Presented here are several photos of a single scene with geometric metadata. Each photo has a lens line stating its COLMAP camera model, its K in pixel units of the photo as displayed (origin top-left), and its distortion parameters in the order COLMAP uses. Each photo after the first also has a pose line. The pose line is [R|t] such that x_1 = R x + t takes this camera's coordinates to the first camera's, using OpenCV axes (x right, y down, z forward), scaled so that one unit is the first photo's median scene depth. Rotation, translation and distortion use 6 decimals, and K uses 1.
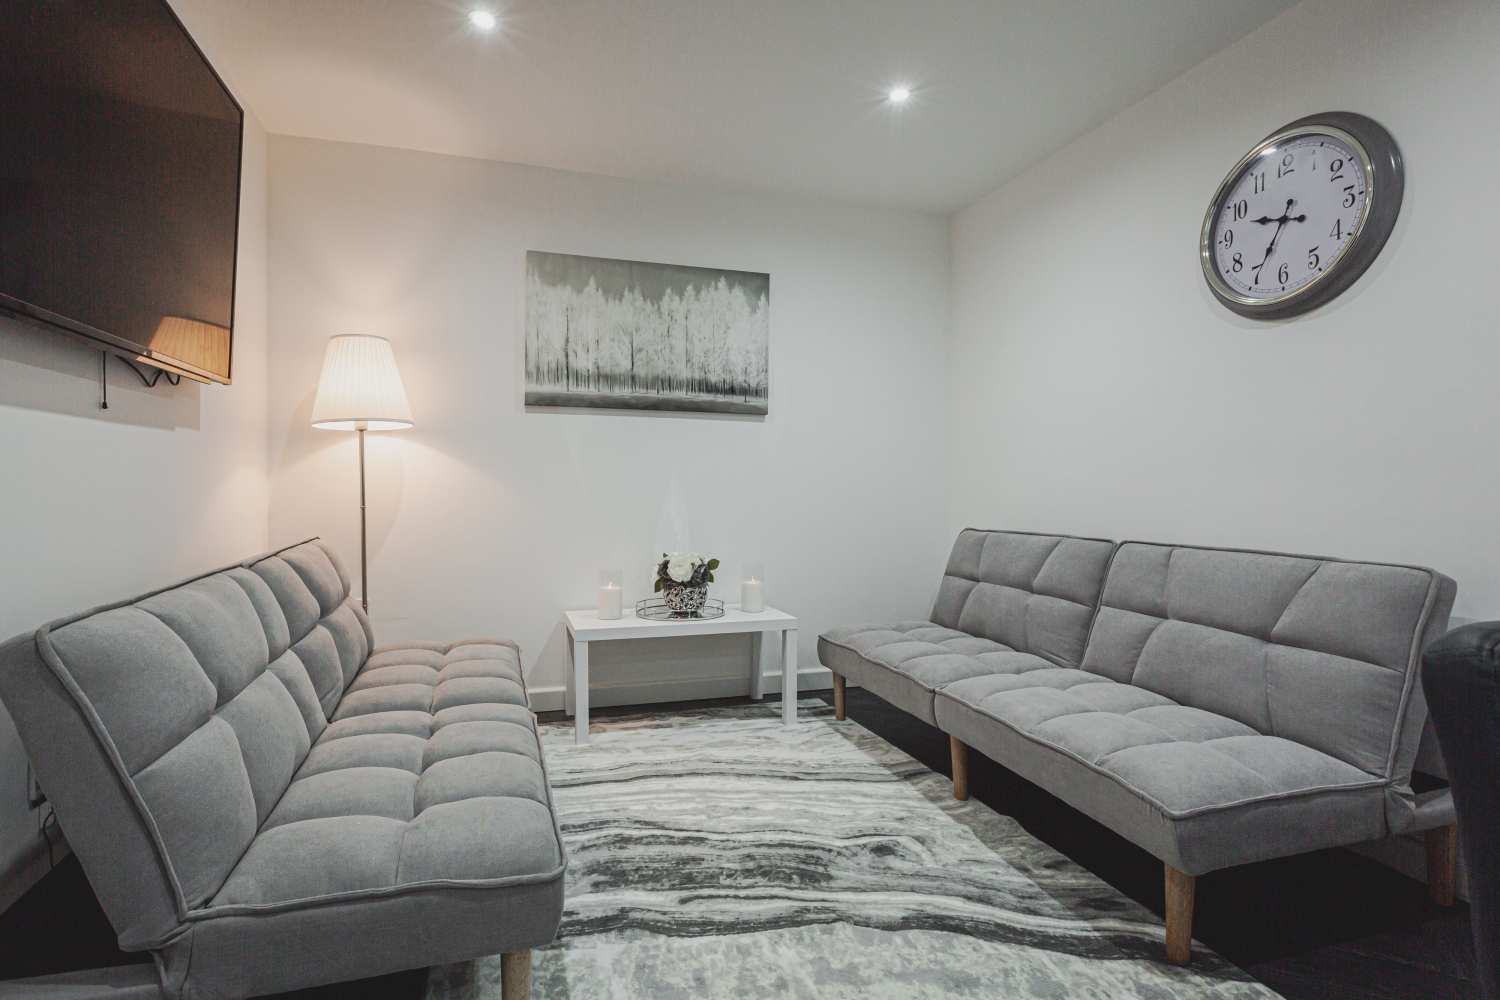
lens RADIAL K [[674.2, 0, 715.2], [0, 674.2, 476.4], [0, 0, 1]] dist [-0.000275, -0.000236]
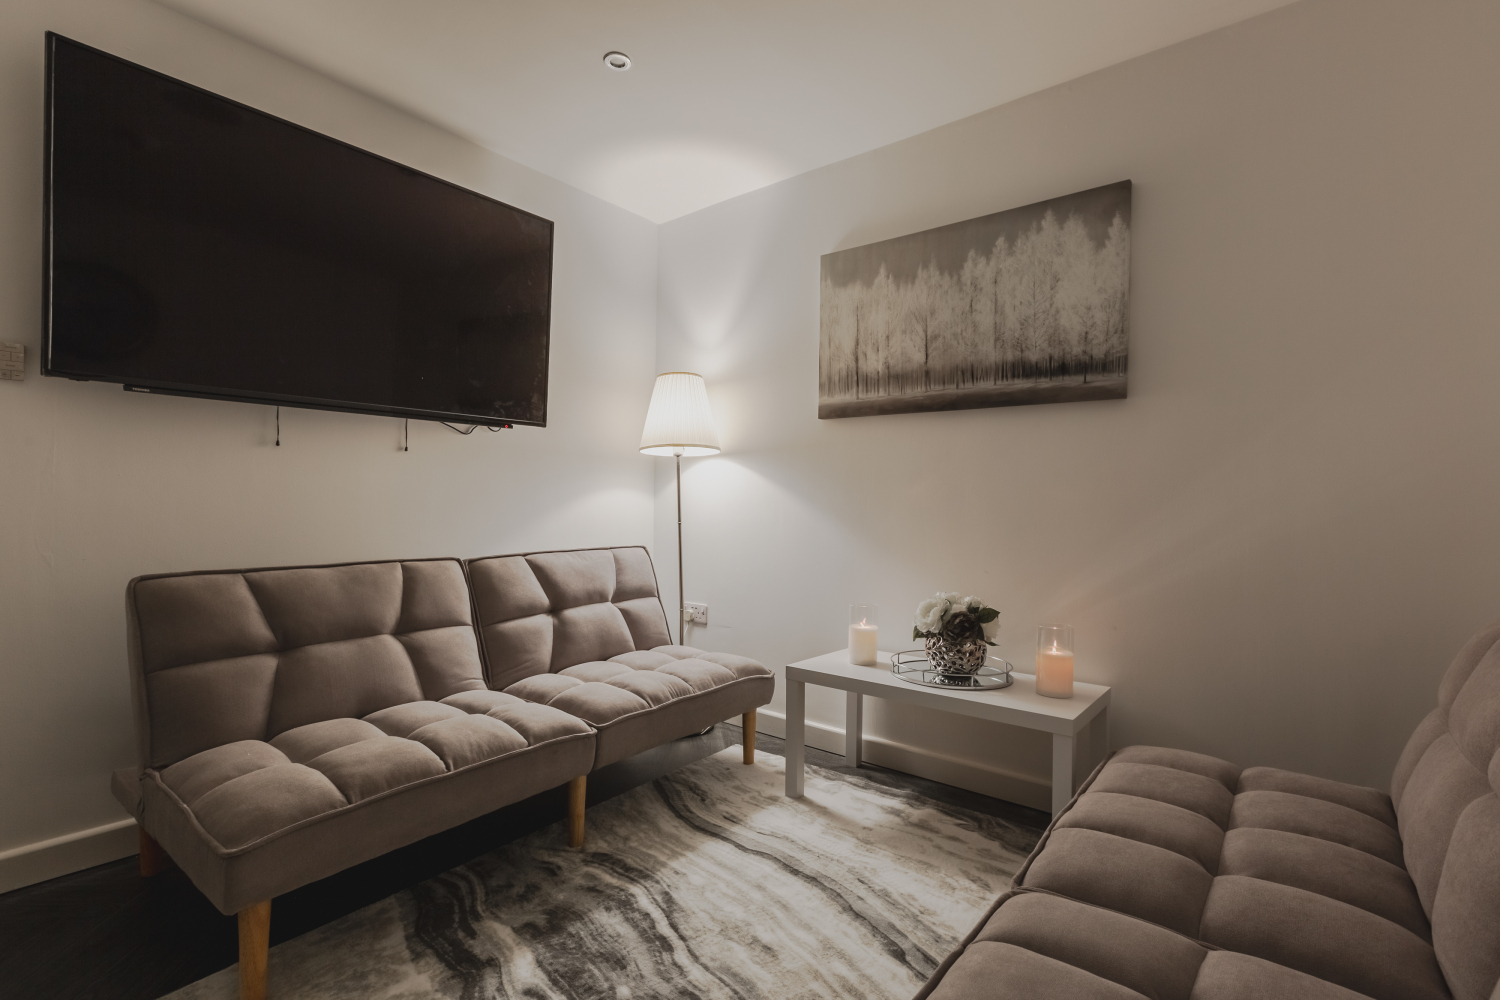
lens RADIAL K [[674.2, 0, 770.1], [0, 674.2, 485.6], [0, 0, 1]] dist [-0.000275, -0.000236]
pose [[0.608732, -0.019806, -0.793129, 0.469615], [-0.002410, 0.999638, -0.026813, 0.013688], [0.793372, 0.018234, 0.608464, 0.415412]]
